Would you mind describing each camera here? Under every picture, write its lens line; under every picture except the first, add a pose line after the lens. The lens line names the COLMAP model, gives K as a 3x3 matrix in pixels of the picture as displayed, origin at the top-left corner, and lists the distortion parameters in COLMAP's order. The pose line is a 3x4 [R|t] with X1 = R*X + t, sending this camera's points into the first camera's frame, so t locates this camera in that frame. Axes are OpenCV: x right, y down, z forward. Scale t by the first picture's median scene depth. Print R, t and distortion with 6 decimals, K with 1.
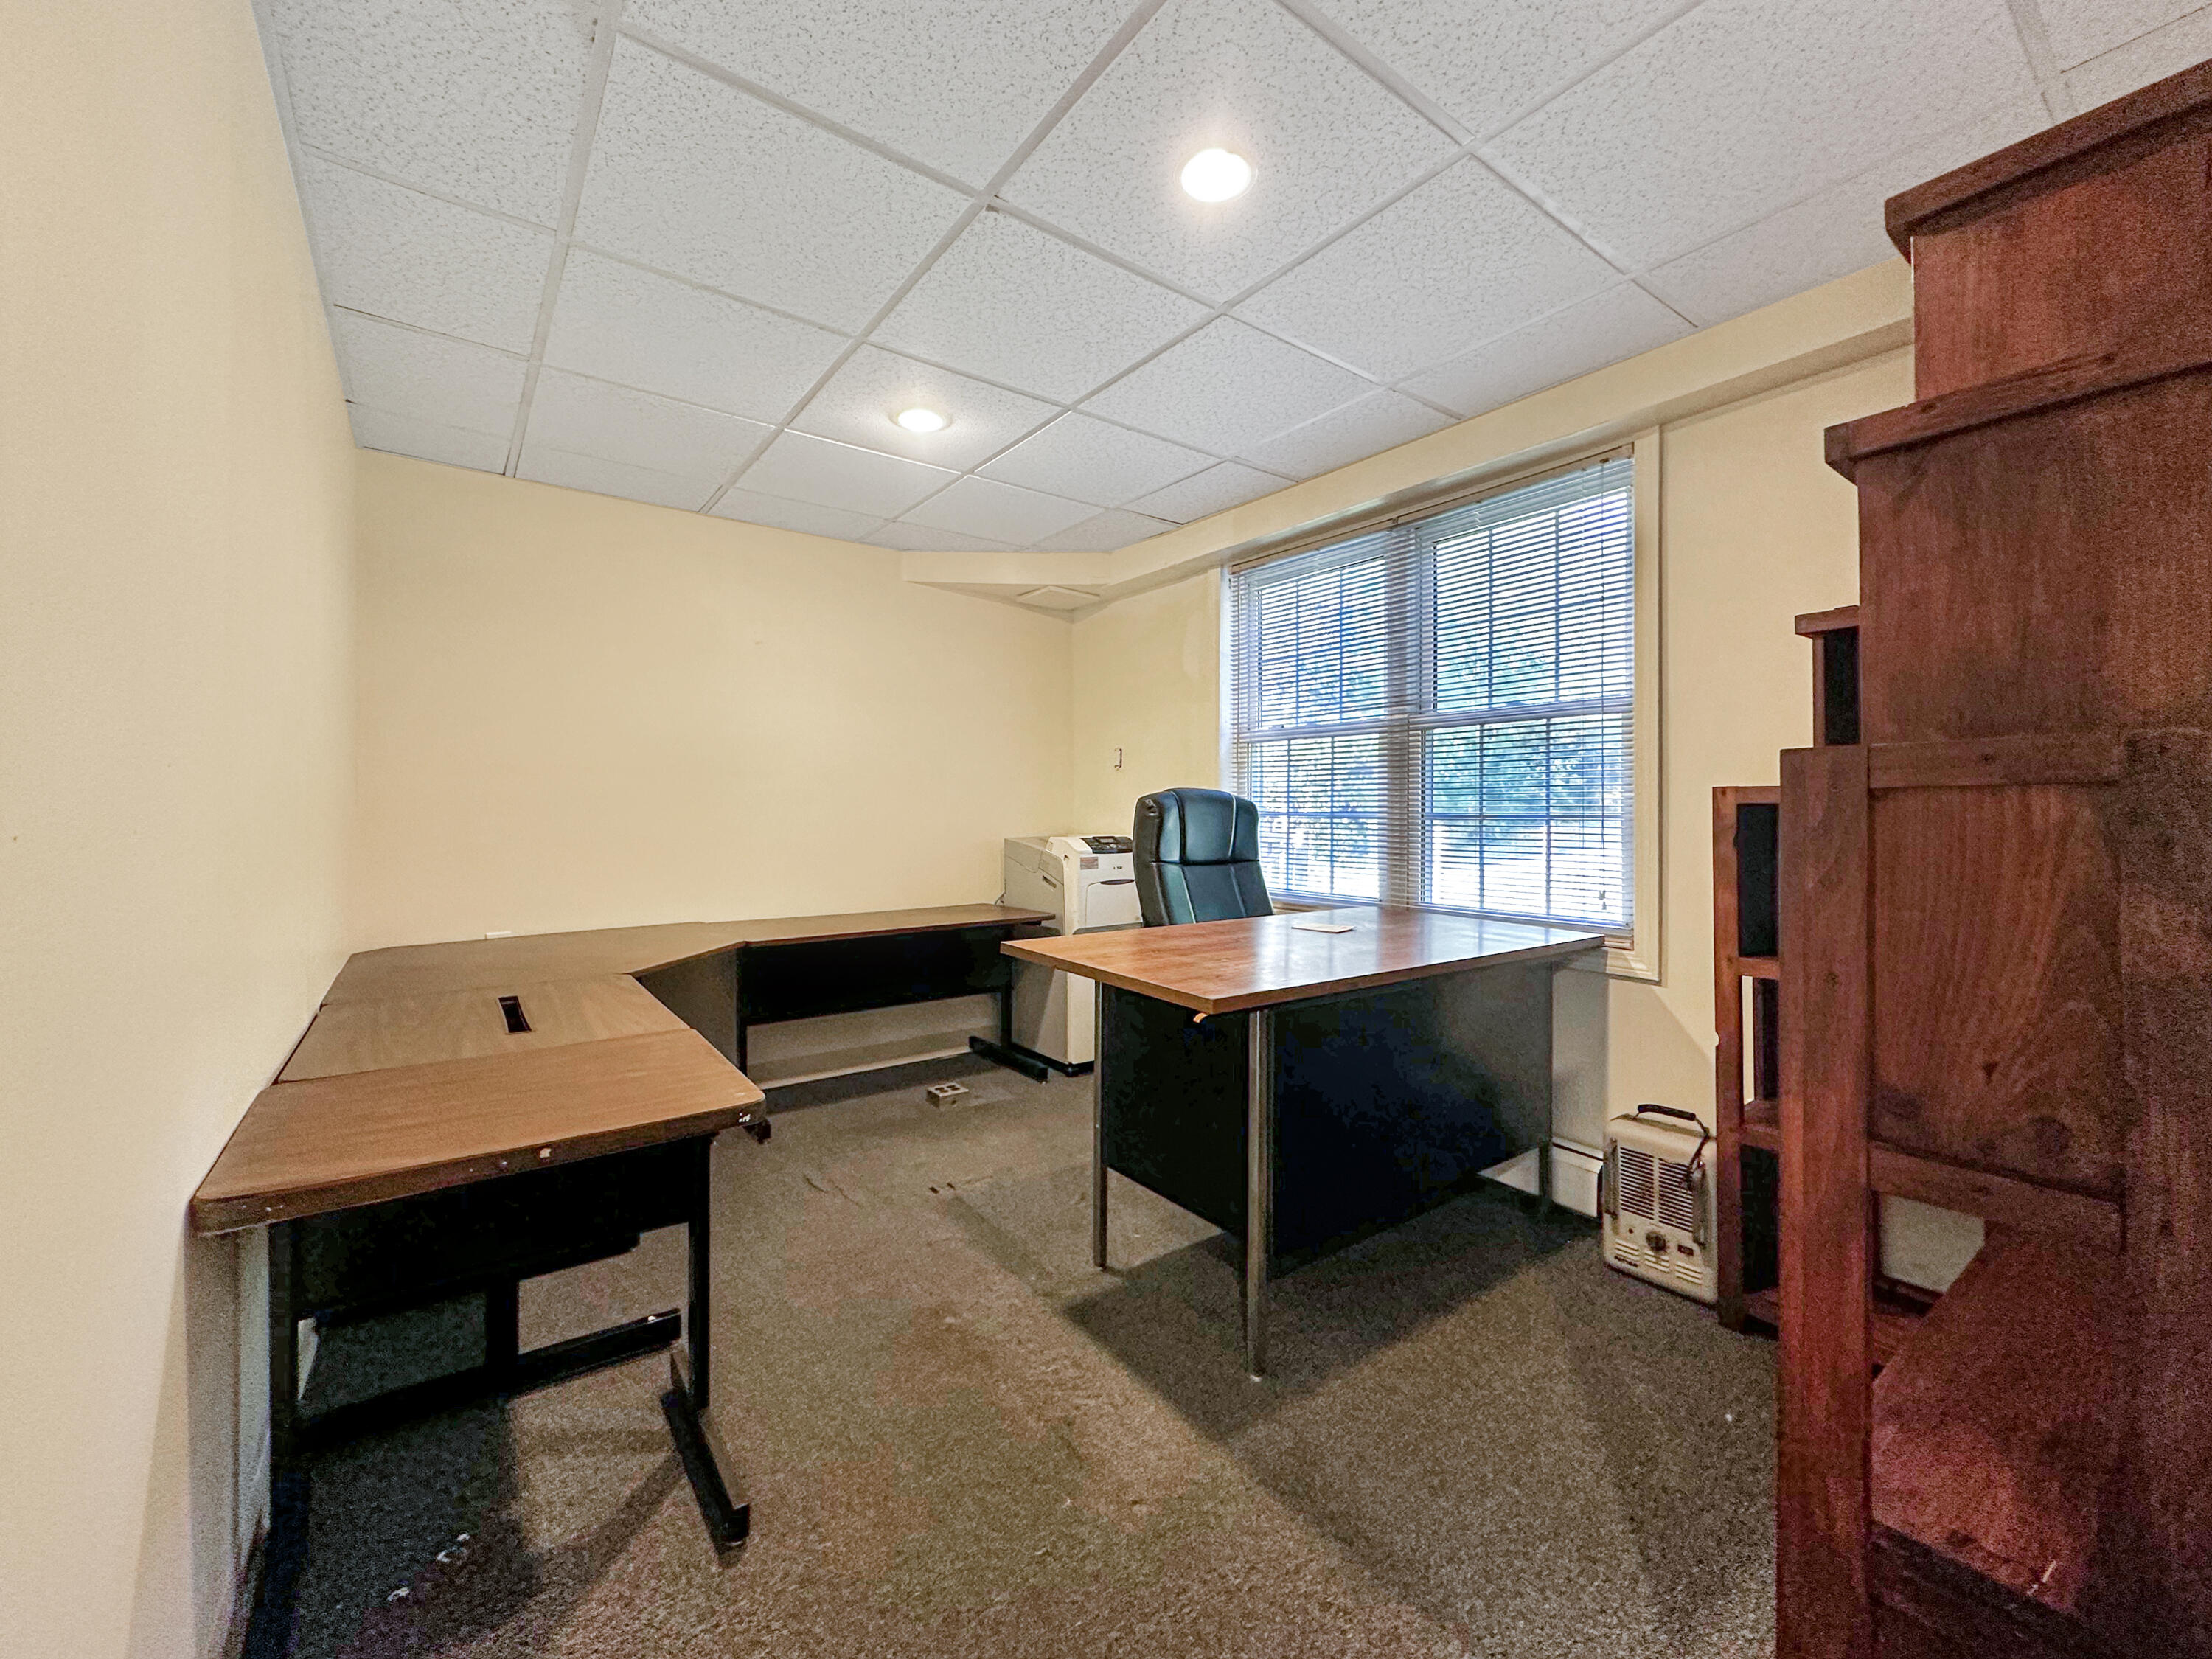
lens RADIAL K [[888.6, 0, 1104.8], [0, 888.6, 823.5], [0, 0, 1]] dist [-0.000867, -0.000644]
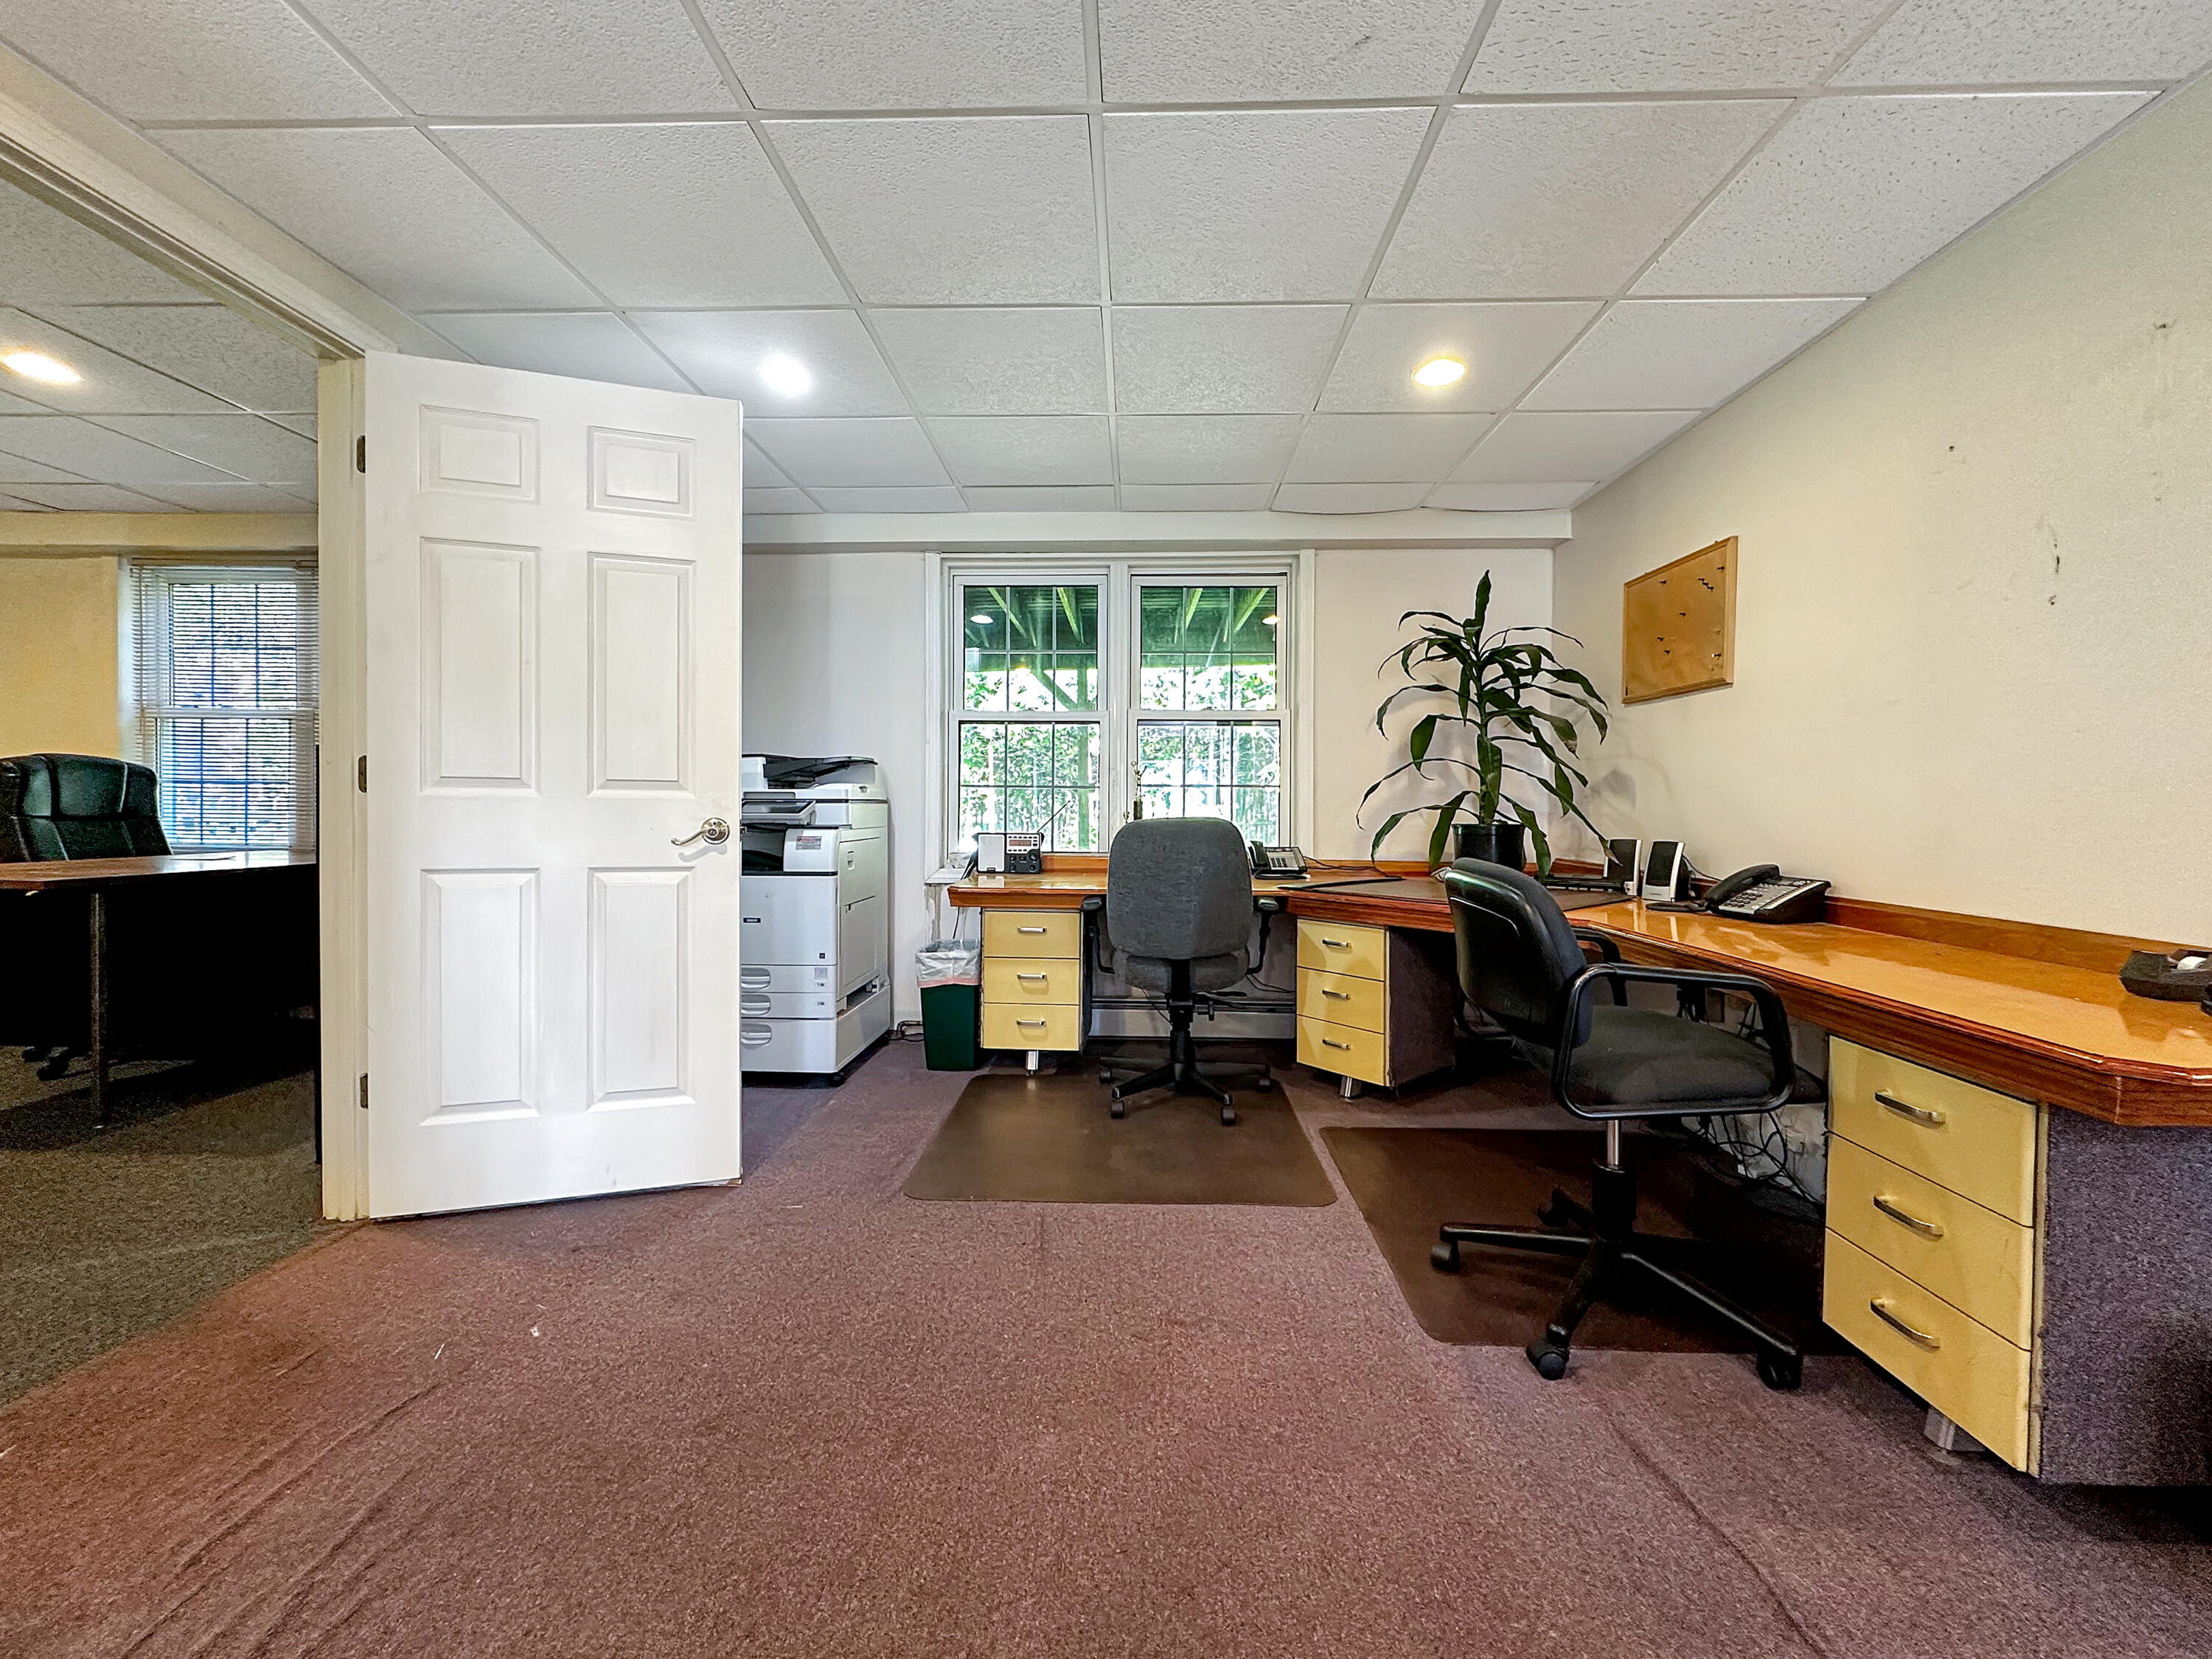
lens RADIAL K [[888.6, 0, 1109.0], [0, 888.6, 827.2], [0, 0, 1]] dist [-0.000867, -0.000644]
pose [[0.619898, -0.011116, 0.784603, 0.029514], [-0.002509, 0.999866, 0.016147, 0.032533], [-0.784678, -0.011978, 0.619788, -0.773759]]
